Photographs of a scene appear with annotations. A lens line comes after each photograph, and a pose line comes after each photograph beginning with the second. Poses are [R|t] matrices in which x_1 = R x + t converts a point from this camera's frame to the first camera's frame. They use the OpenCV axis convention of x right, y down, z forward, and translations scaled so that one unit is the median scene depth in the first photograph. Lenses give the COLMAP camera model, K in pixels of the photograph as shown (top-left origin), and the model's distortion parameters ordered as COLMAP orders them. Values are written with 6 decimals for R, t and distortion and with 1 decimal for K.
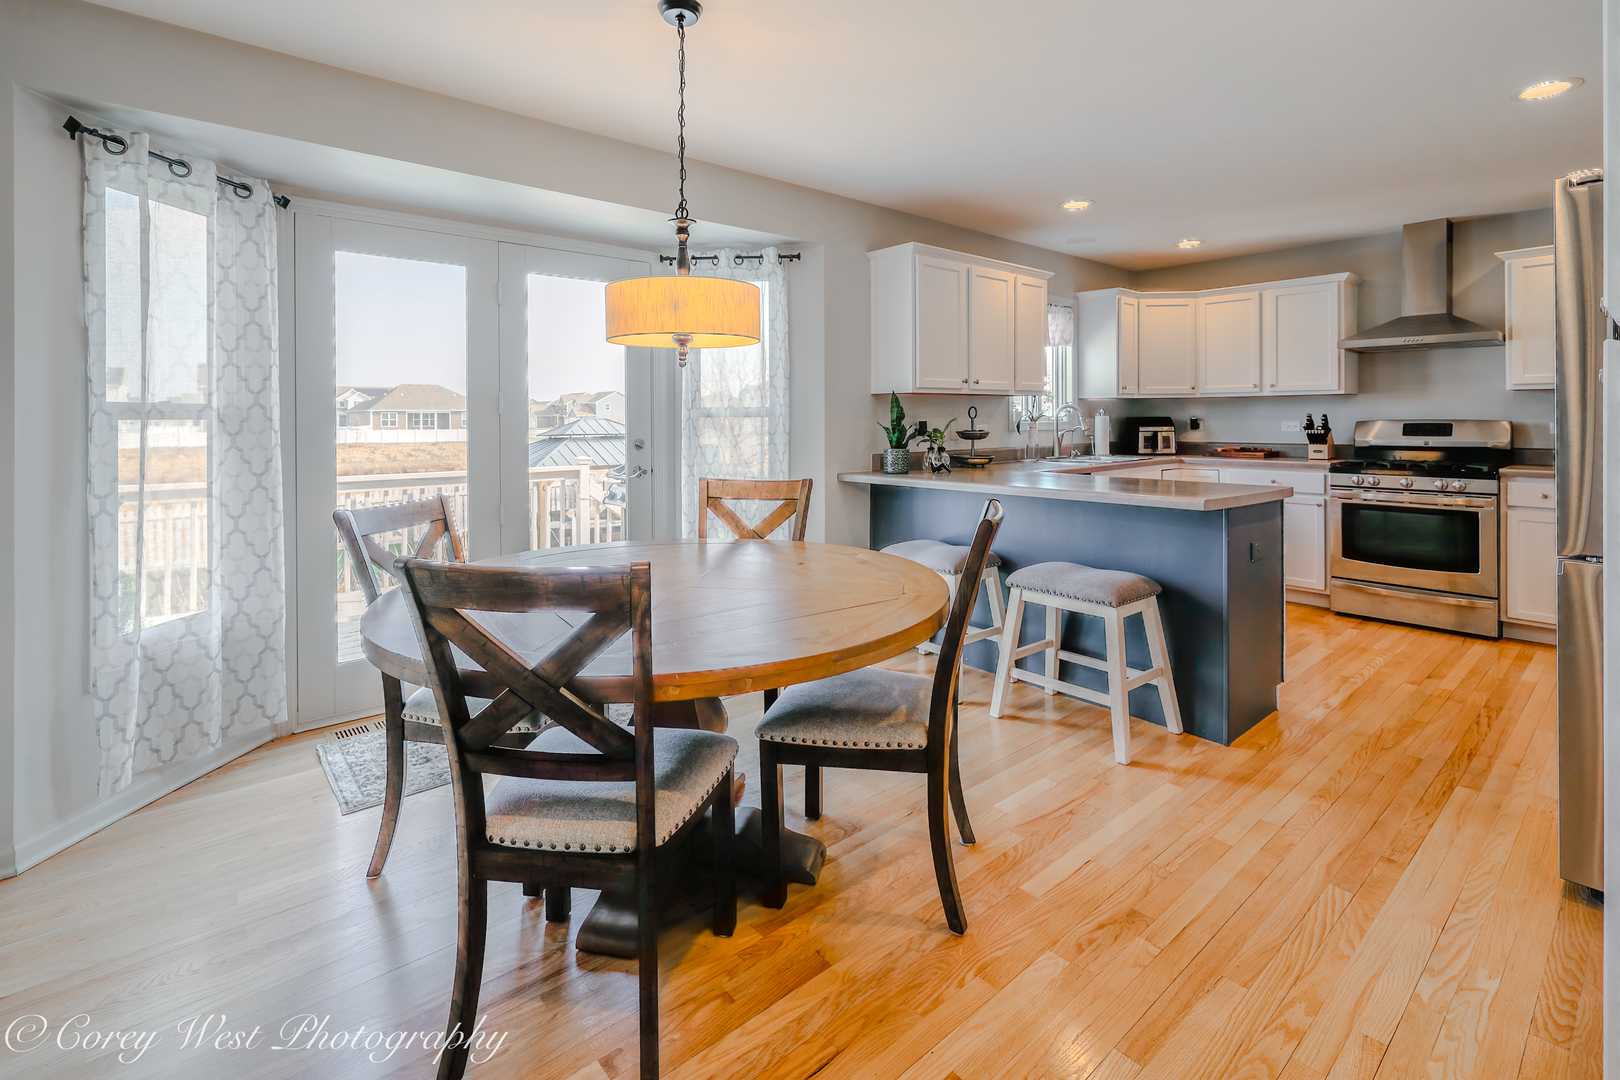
lens RADIAL K [[754.7, 0, 787.8], [0, 754.7, 419.1], [0, 0, 1]] dist [-0.002189, 0.000113]
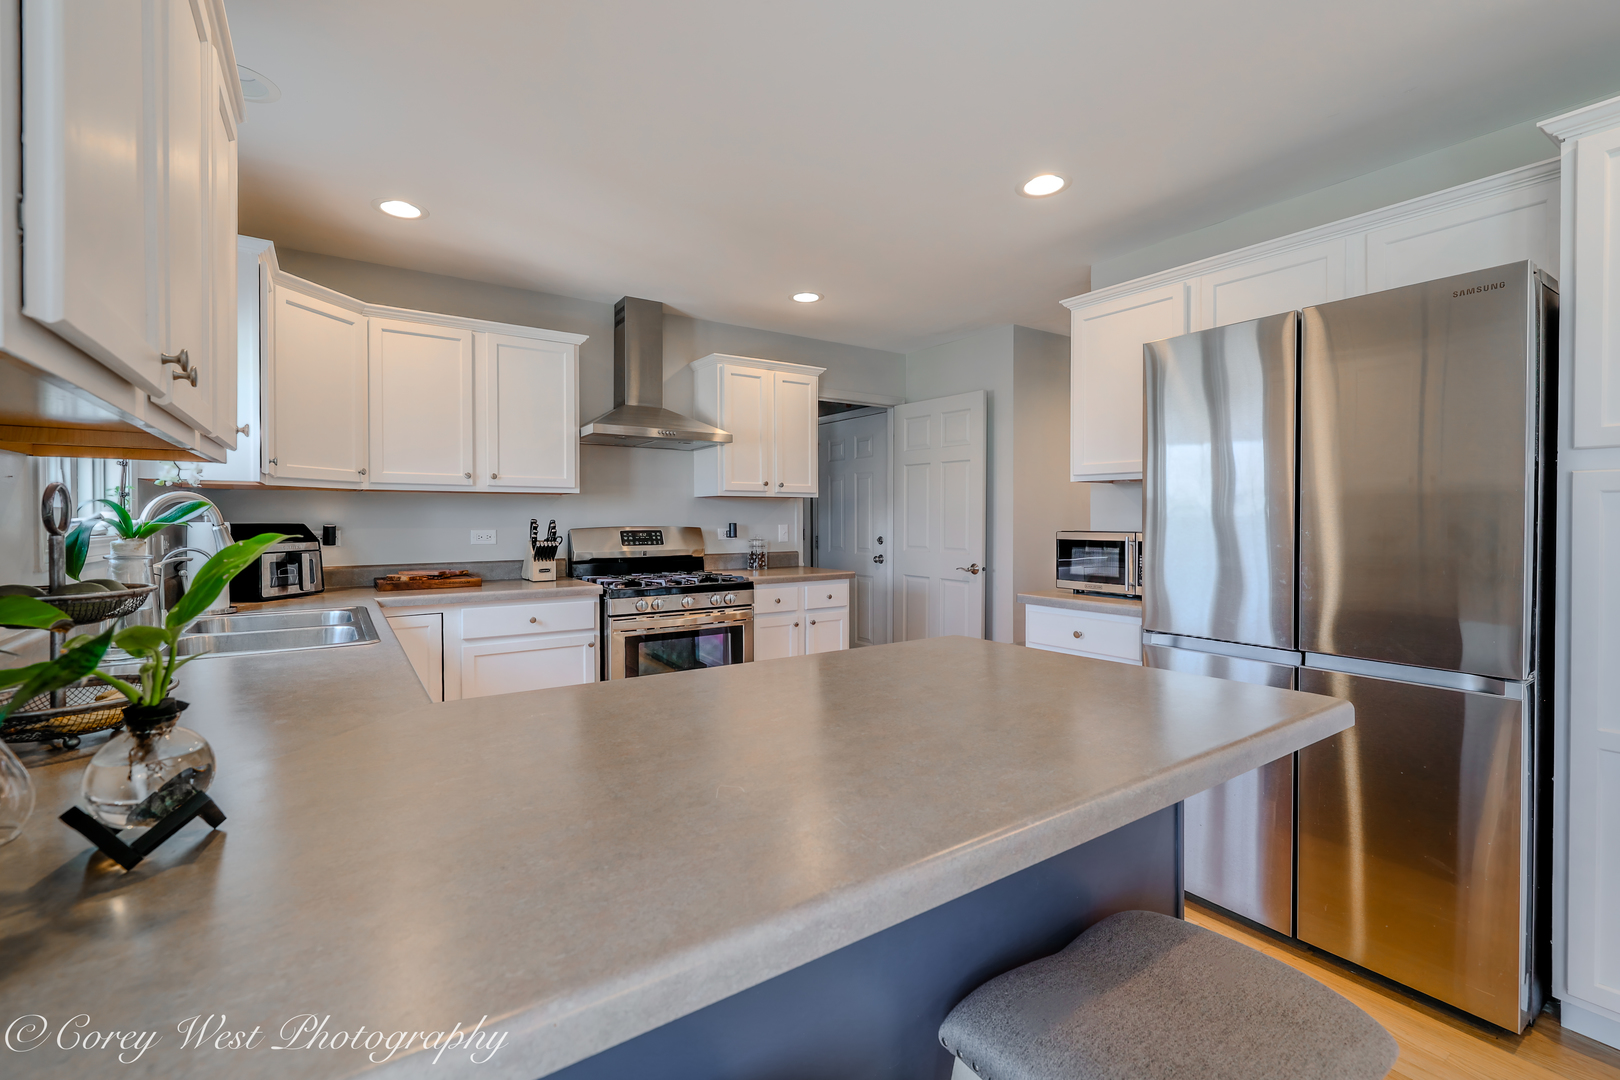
lens RADIAL K [[704.5, 0, 807.6], [0, 704.5, 527.4], [0, 0, 1]] dist [0.002281, -0.000165]
pose [[0.088816, -0.005152, 0.996035, 0.047702], [0.005222, 0.999975, 0.004707, -0.000995], [-0.996034, 0.004784, 0.088840, 0.741668]]
